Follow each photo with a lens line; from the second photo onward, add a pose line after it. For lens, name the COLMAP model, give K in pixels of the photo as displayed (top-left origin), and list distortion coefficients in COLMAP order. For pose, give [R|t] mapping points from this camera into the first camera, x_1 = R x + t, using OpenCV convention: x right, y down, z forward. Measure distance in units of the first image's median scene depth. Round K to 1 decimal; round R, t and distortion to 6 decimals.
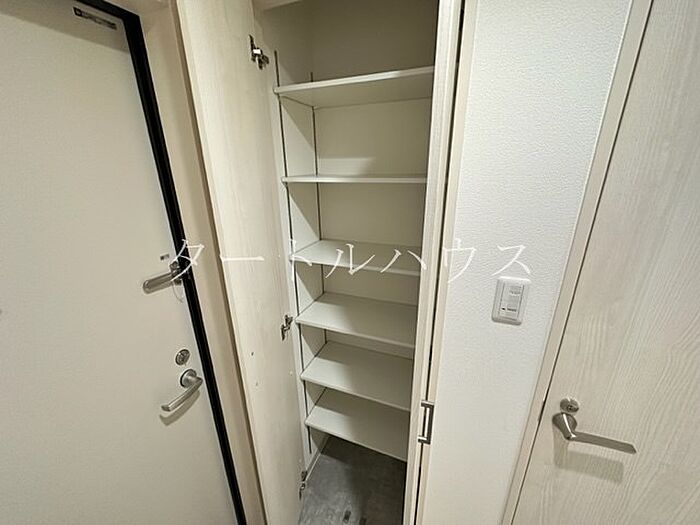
lens RADIAL K [[280.1, 0, 348.8], [0, 280.1, 261.7], [0, 0, 1]] dist [-0.001501, -0.000699]
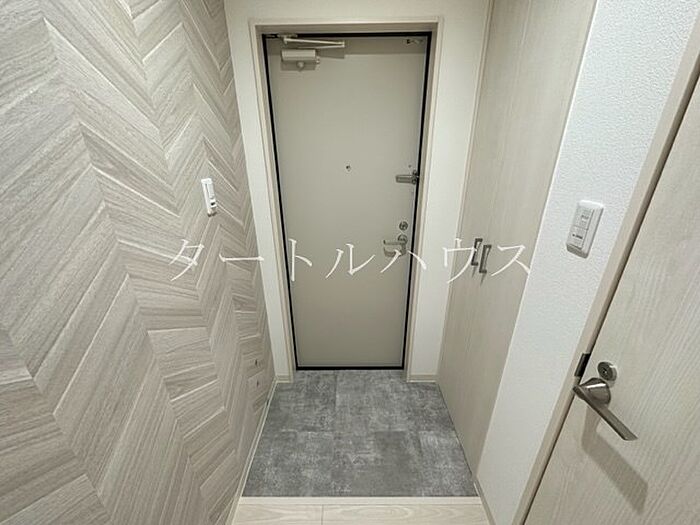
lens RADIAL K [[280.1, 0, 348.8], [0, 280.1, 261.7], [0, 0, 1]] dist [-0.001501, -0.000699]
pose [[0.367599, 0.360098, -0.857438, 1.128118], [-0.302195, 0.918210, 0.256064, 0.240543], [0.879516, 0.164985, 0.446353, -0.106433]]
